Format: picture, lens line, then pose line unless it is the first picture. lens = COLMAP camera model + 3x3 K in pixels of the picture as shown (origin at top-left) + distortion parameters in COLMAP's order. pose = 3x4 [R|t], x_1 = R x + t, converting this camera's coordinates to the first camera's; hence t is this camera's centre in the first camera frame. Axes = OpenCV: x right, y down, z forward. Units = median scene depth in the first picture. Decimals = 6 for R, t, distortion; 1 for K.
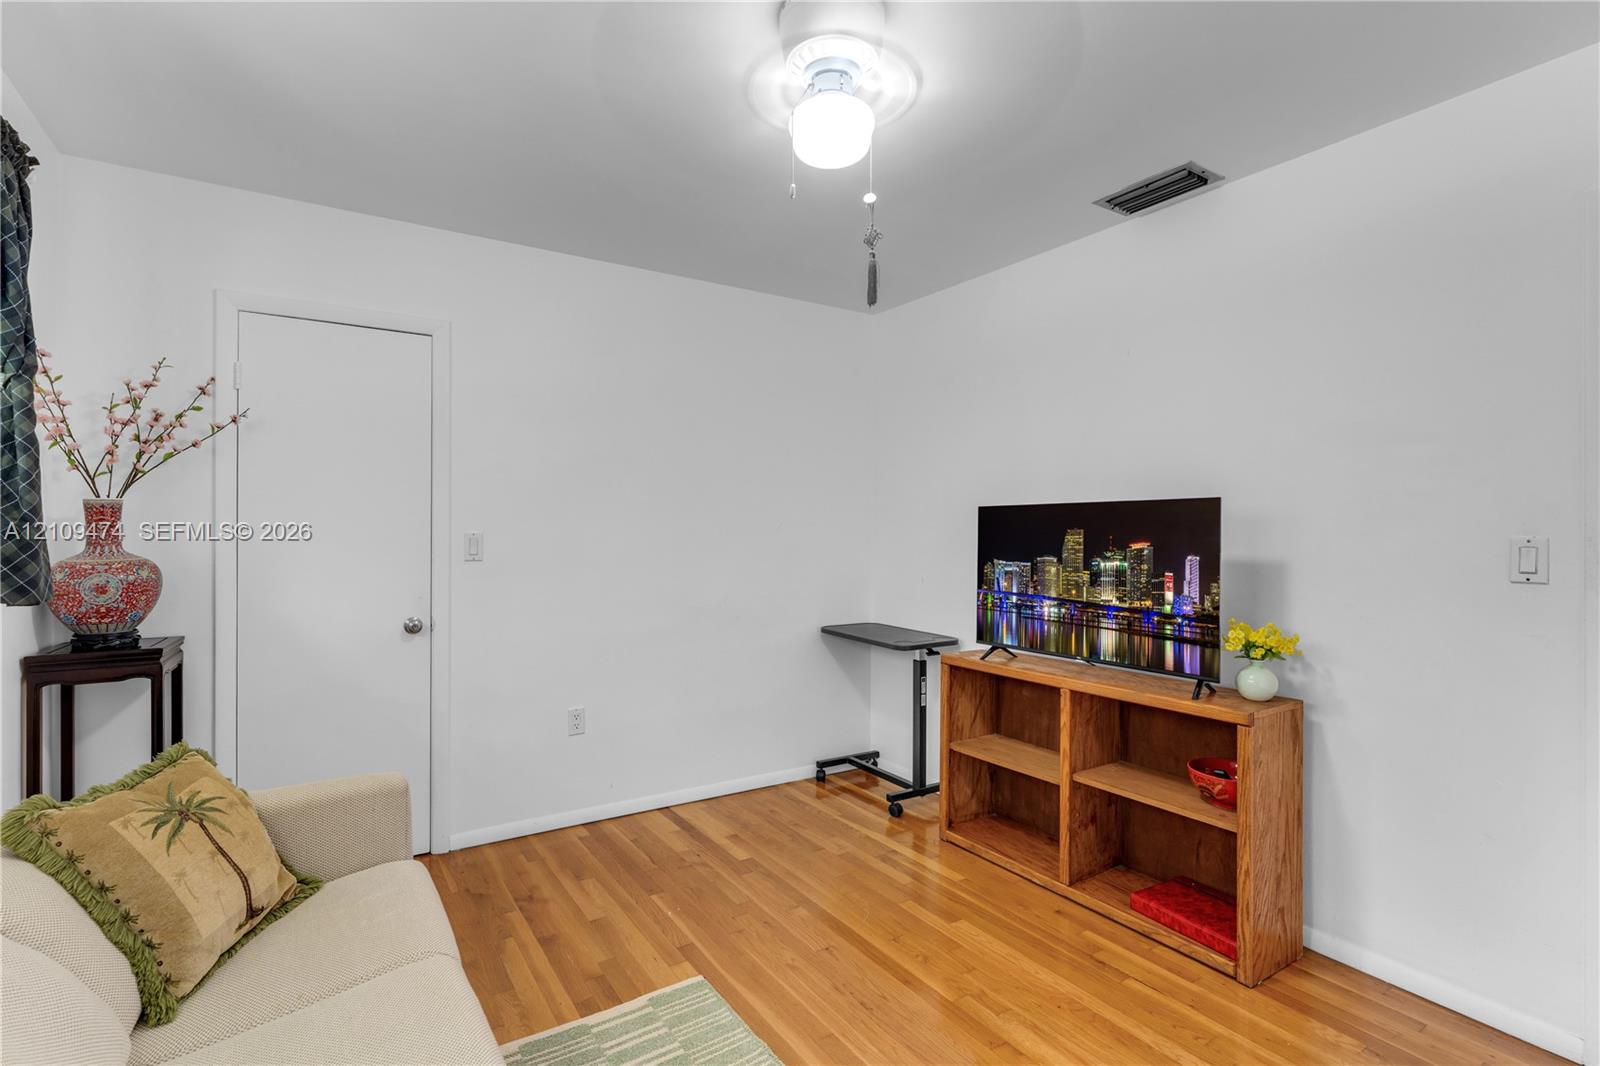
lens RADIAL K [[732.5, 0, 792.0], [0, 732.5, 543.3], [0, 0, 1]] dist [0.000520, 0.000152]
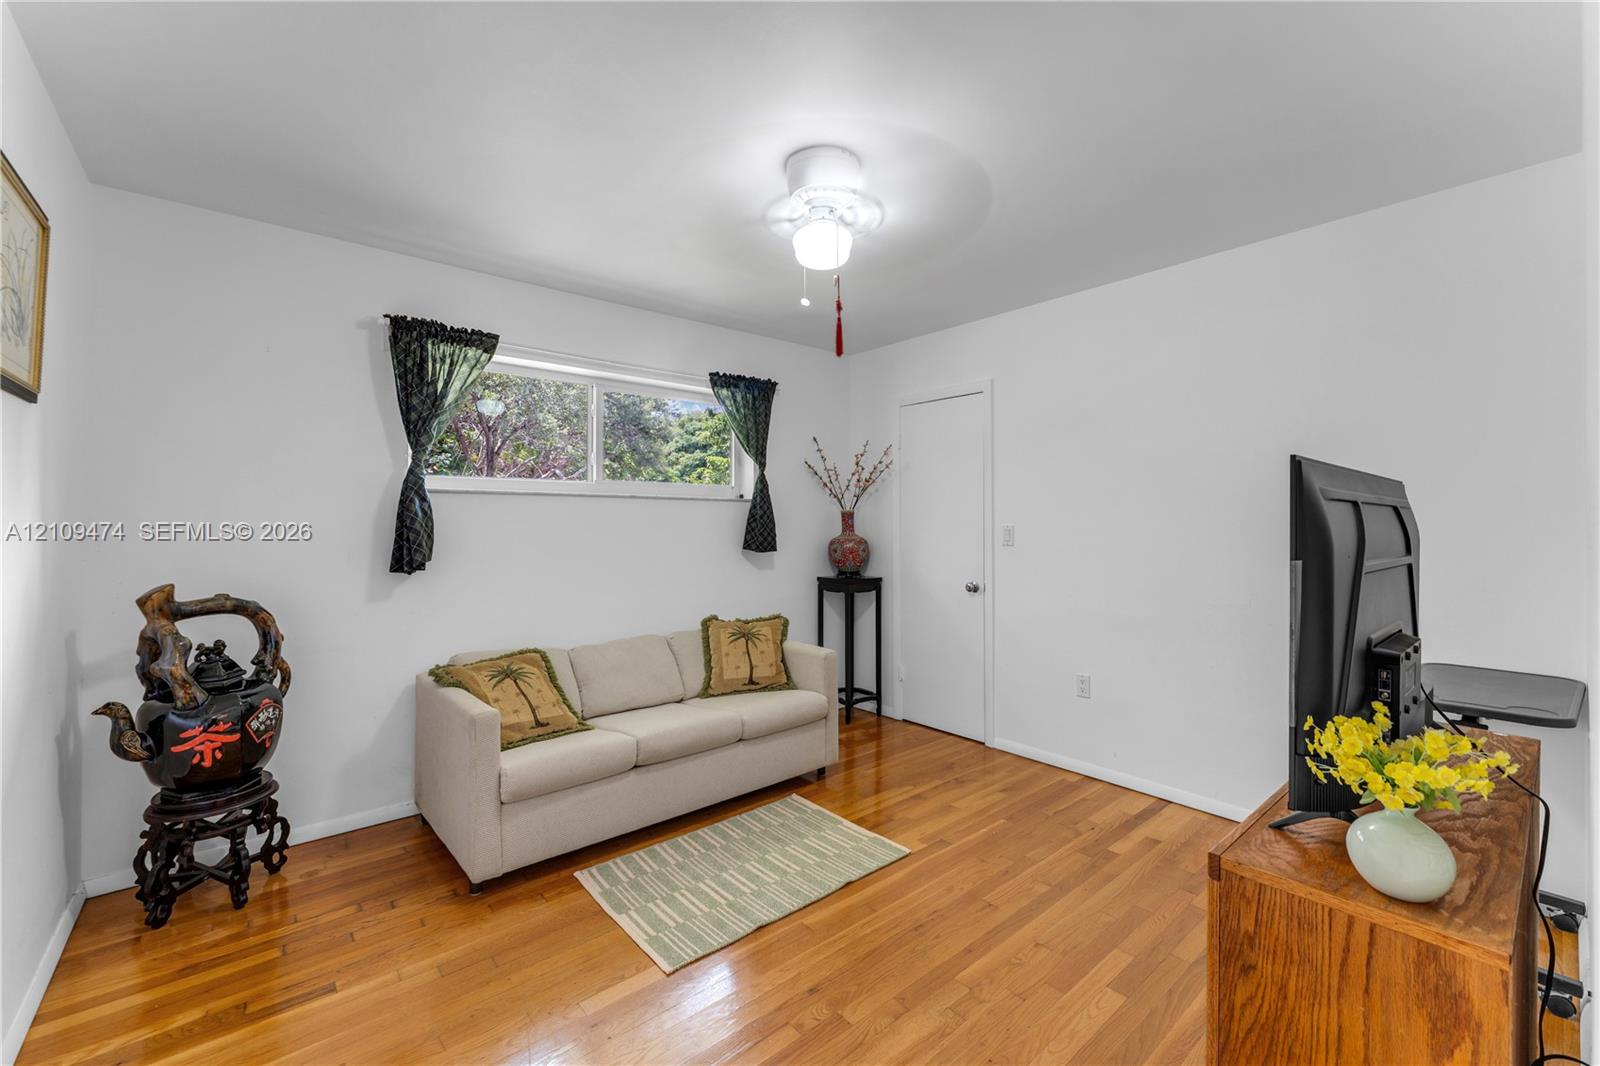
lens RADIAL K [[655.3, 0, 800.0], [0, 655.3, 533.0], [0, 0, 1]] dist [0.000247, -0.000086]
pose [[0.144528, 0.010782, -0.989442, 0.840450], [-0.013488, 0.999869, 0.008925, -0.005964], [0.989409, 0.012056, 0.144655, 0.494230]]
